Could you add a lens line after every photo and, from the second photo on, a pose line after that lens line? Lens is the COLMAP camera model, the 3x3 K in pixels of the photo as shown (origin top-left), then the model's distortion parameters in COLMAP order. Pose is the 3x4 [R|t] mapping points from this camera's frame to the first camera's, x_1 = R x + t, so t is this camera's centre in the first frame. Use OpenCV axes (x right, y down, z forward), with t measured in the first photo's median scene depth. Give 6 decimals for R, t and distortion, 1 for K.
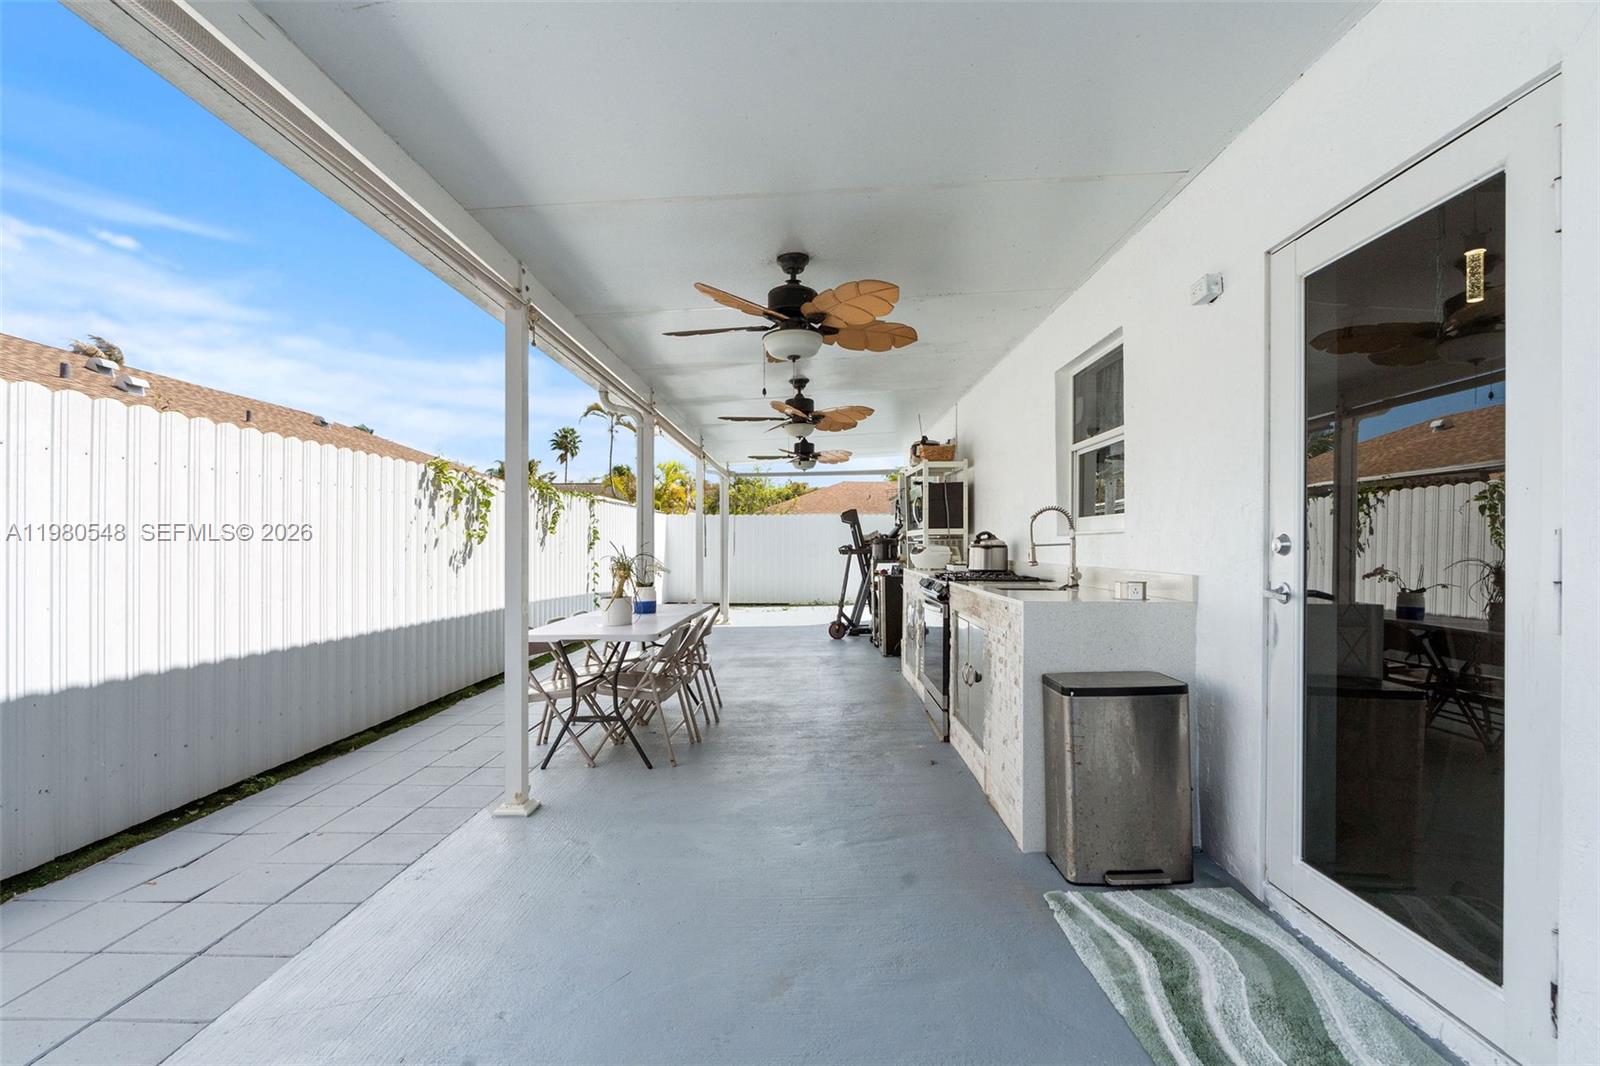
lens RADIAL K [[719.5, 0, 792.3], [0, 719.5, 542.2], [0, 0, 1]] dist [-0.008347, 0.002400]
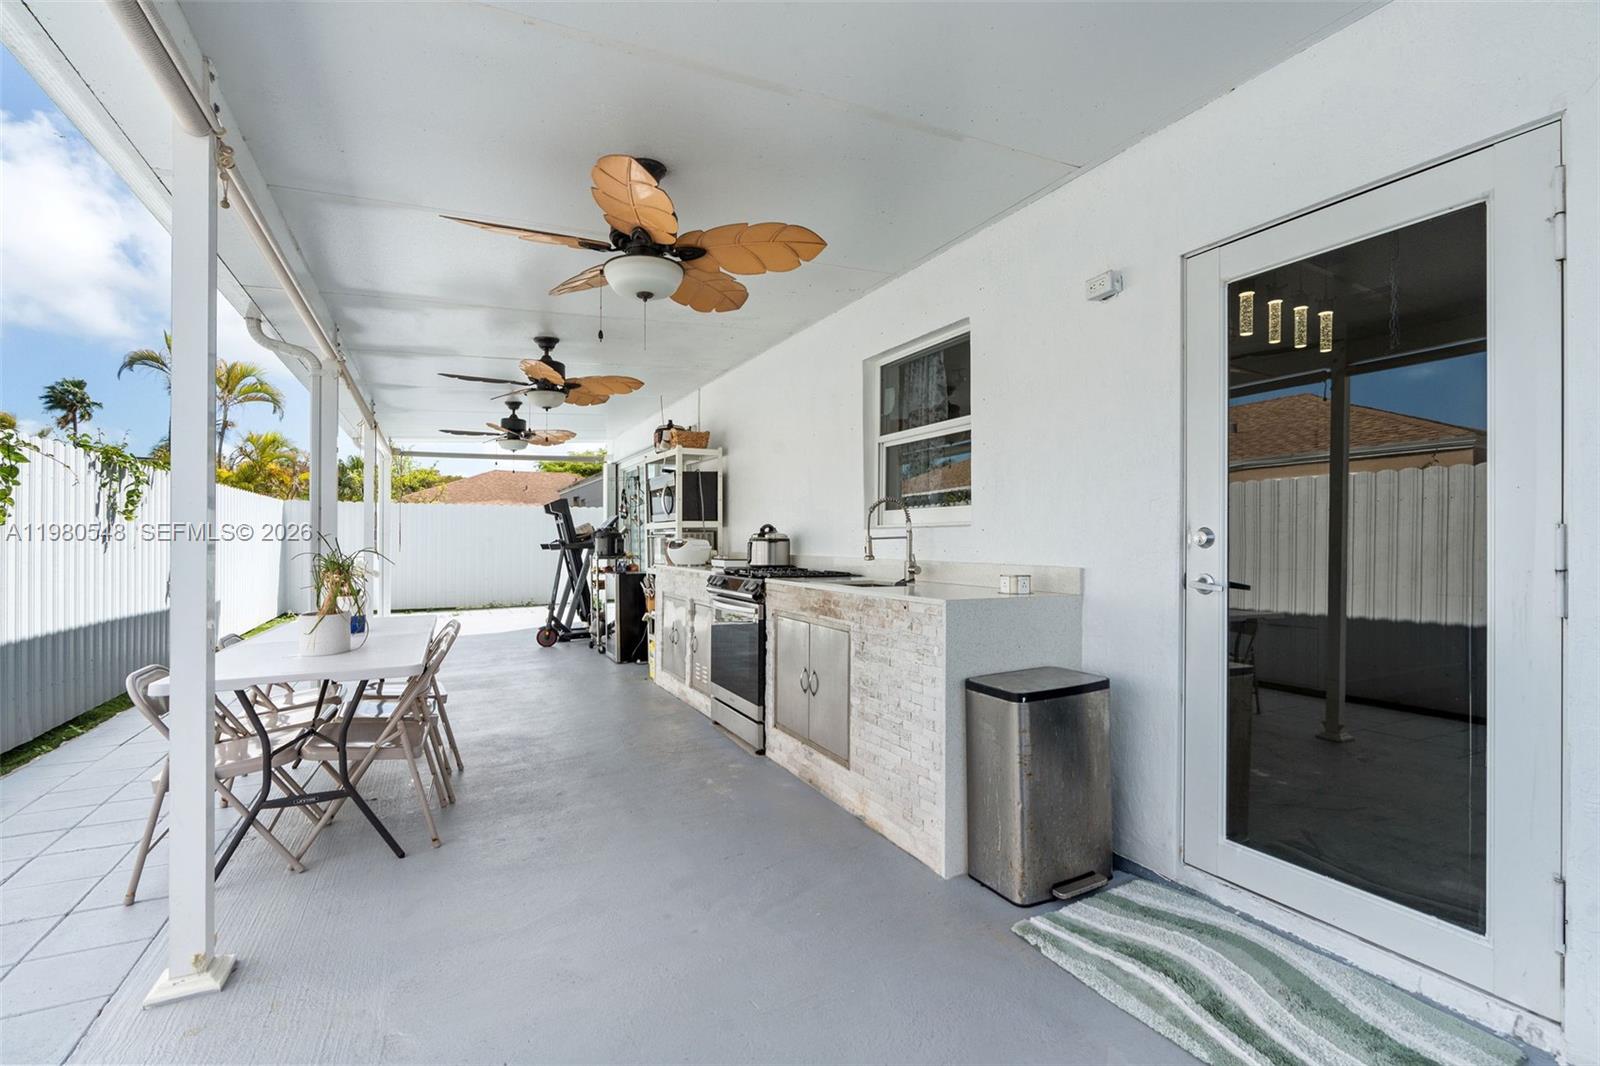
lens RADIAL K [[719.5, 0, 801.2], [0, 719.5, 536.6], [0, 0, 1]] dist [-0.008347, 0.002400]
pose [[0.882109, 0.004143, 0.471026, -0.194794], [-0.003871, 0.999991, -0.001546, 0.003646], [-0.471029, -0.000460, 0.882118, 0.215499]]
